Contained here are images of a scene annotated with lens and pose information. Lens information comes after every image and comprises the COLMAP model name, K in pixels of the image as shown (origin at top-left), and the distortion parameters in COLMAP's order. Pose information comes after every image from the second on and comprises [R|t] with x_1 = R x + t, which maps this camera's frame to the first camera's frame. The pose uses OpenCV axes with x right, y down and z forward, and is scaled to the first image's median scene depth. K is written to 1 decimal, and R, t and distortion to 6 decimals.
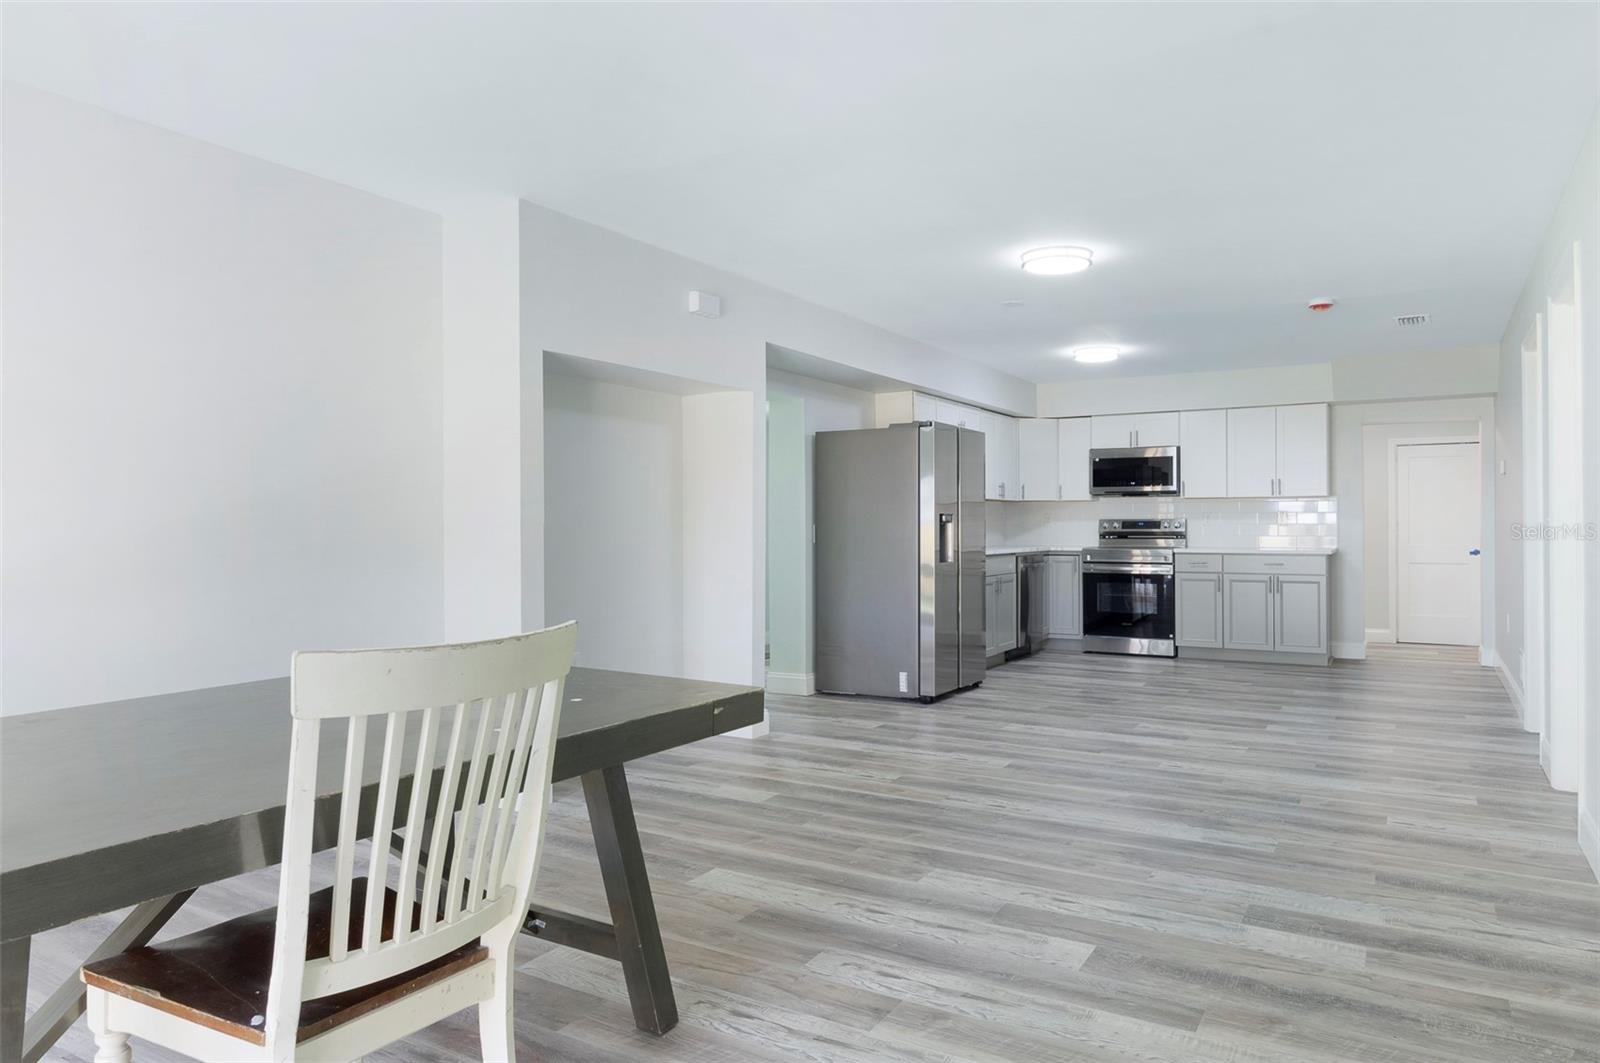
lens RADIAL K [[987.8, 0, 794.3], [0, 987.8, 523.2], [0, 0, 1]] dist [-0.010448, -0.001772]
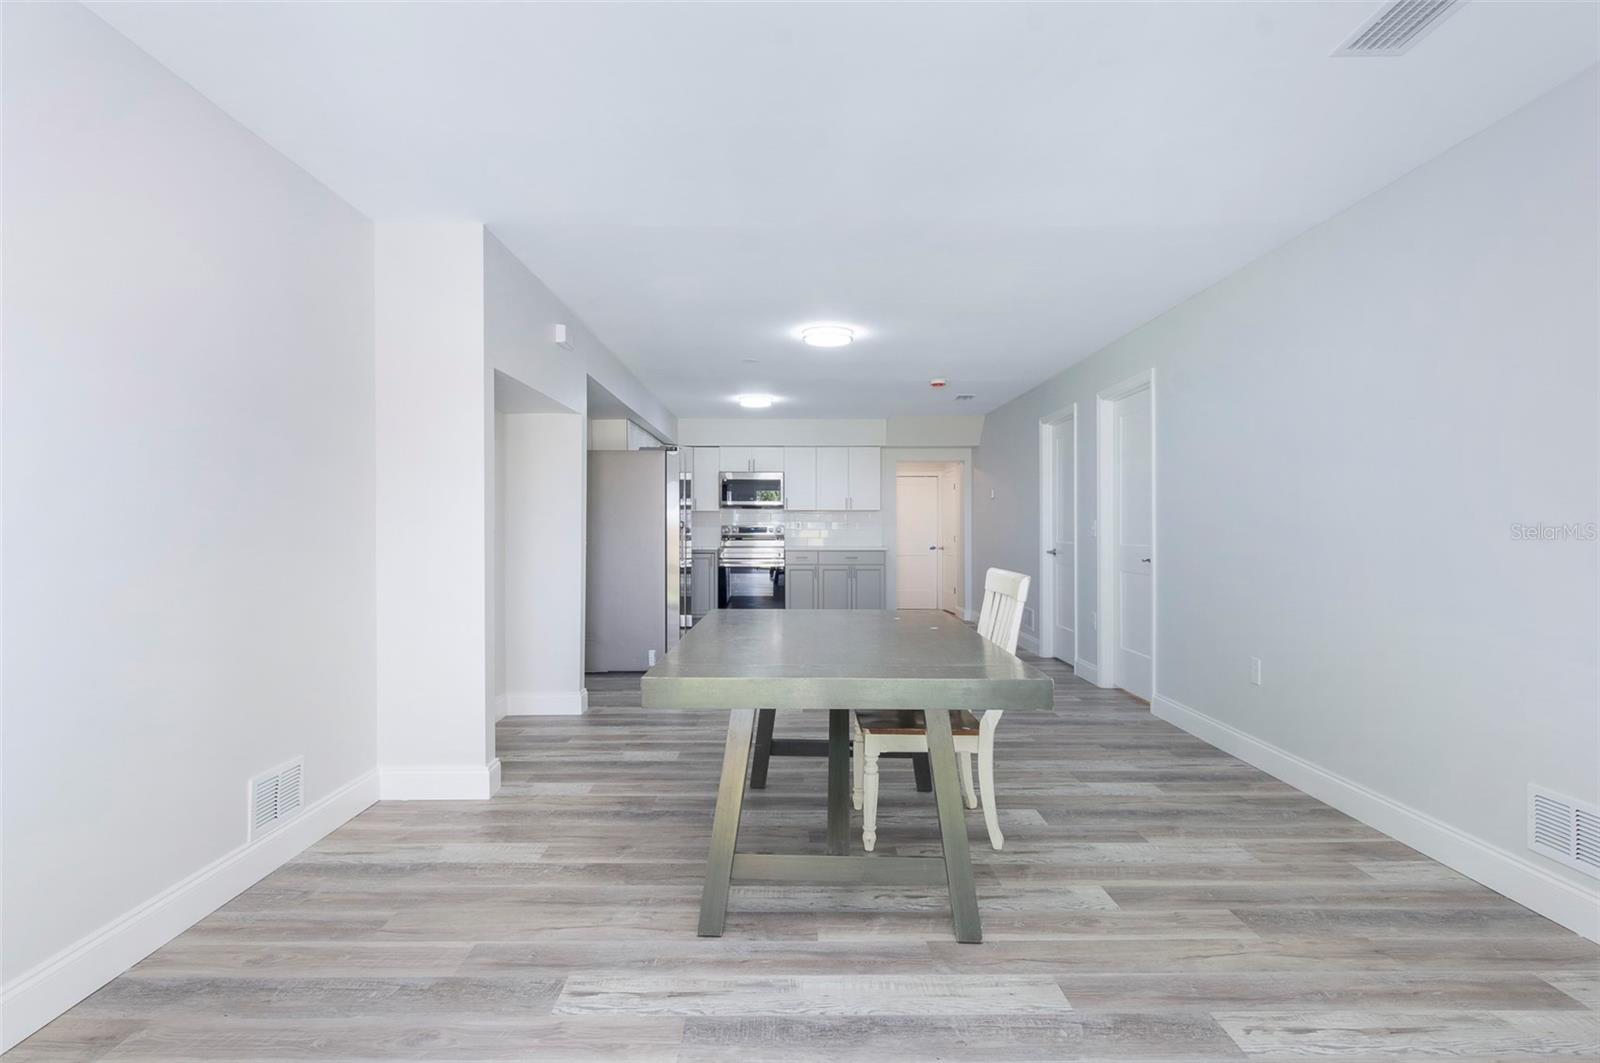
lens RADIAL K [[809.4, 0, 792.8], [0, 809.4, 527.2], [0, 0, 1]] dist [0.001195, -0.000063]
pose [[0.861780, 0.003268, 0.507272, -0.168320], [-0.003068, 0.999995, -0.001230, -0.000772], [-0.507273, -0.000496, 0.861785, 0.029744]]
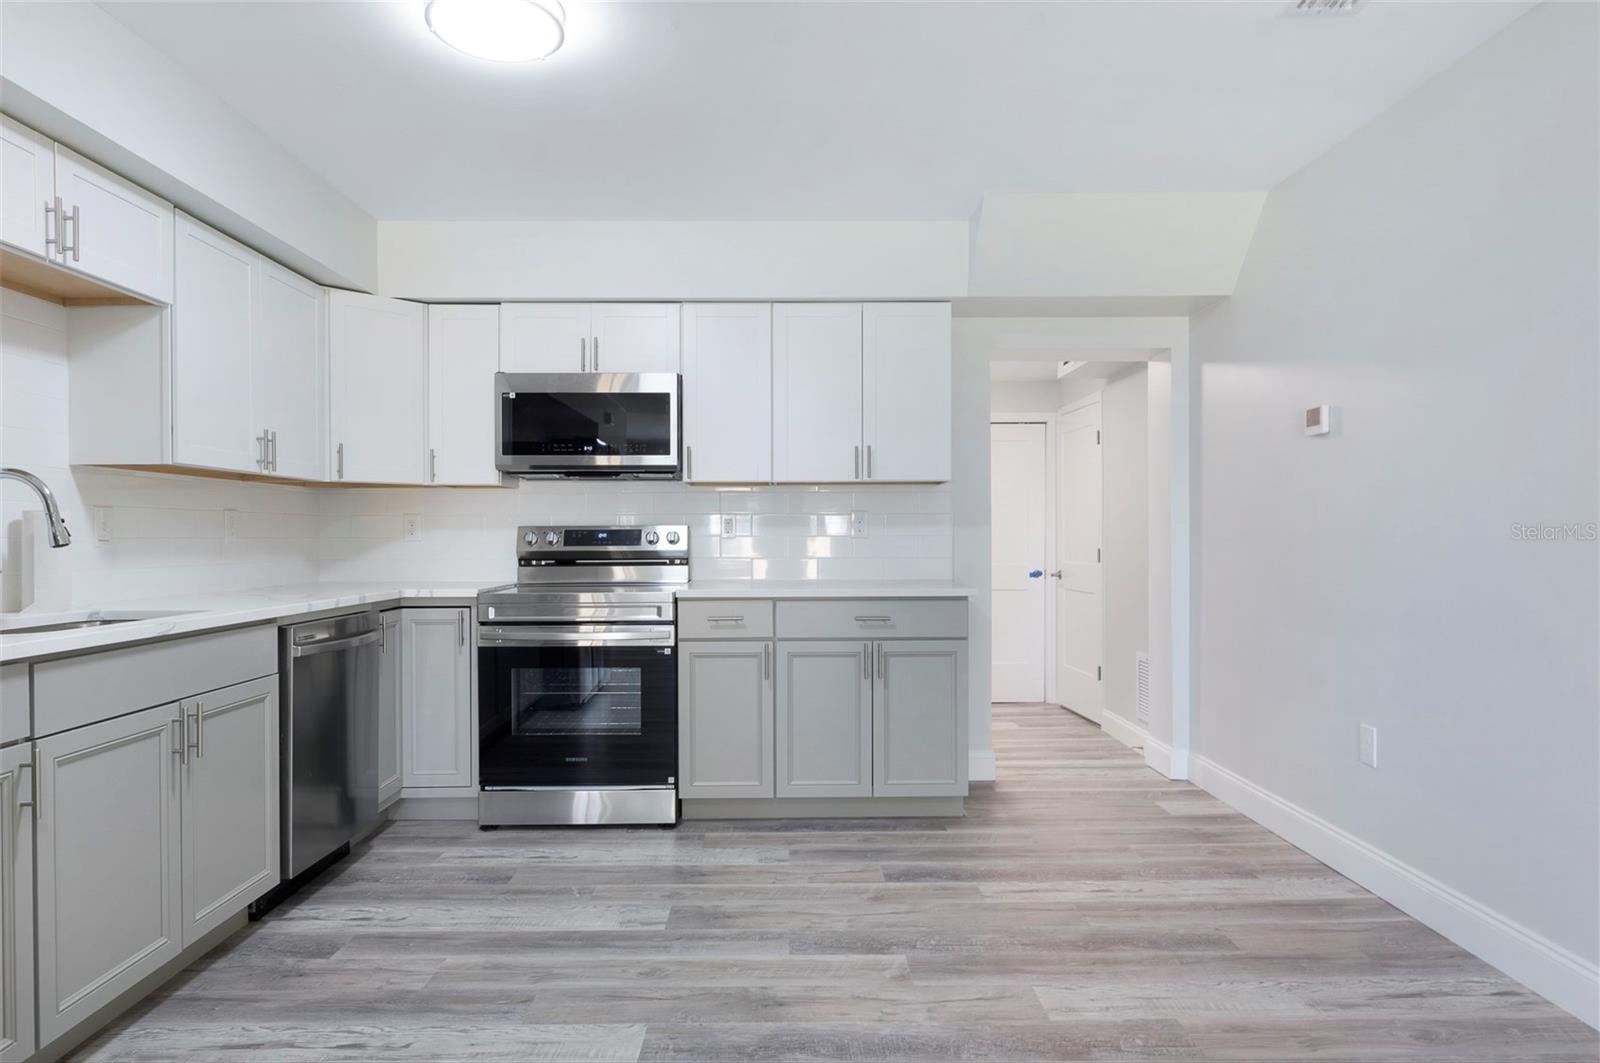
lens RADIAL K [[1045.7, 0, 796.9], [0, 1045.7, 534.3], [0, 0, 1]] dist [0.001943, -0.000100]
pose [[0.854255, -0.000593, 0.519853, 0.174657], [0.000618, 1.000000, 0.000126, 0.000113], [-0.519853, 0.000213, 0.854256, 0.539111]]
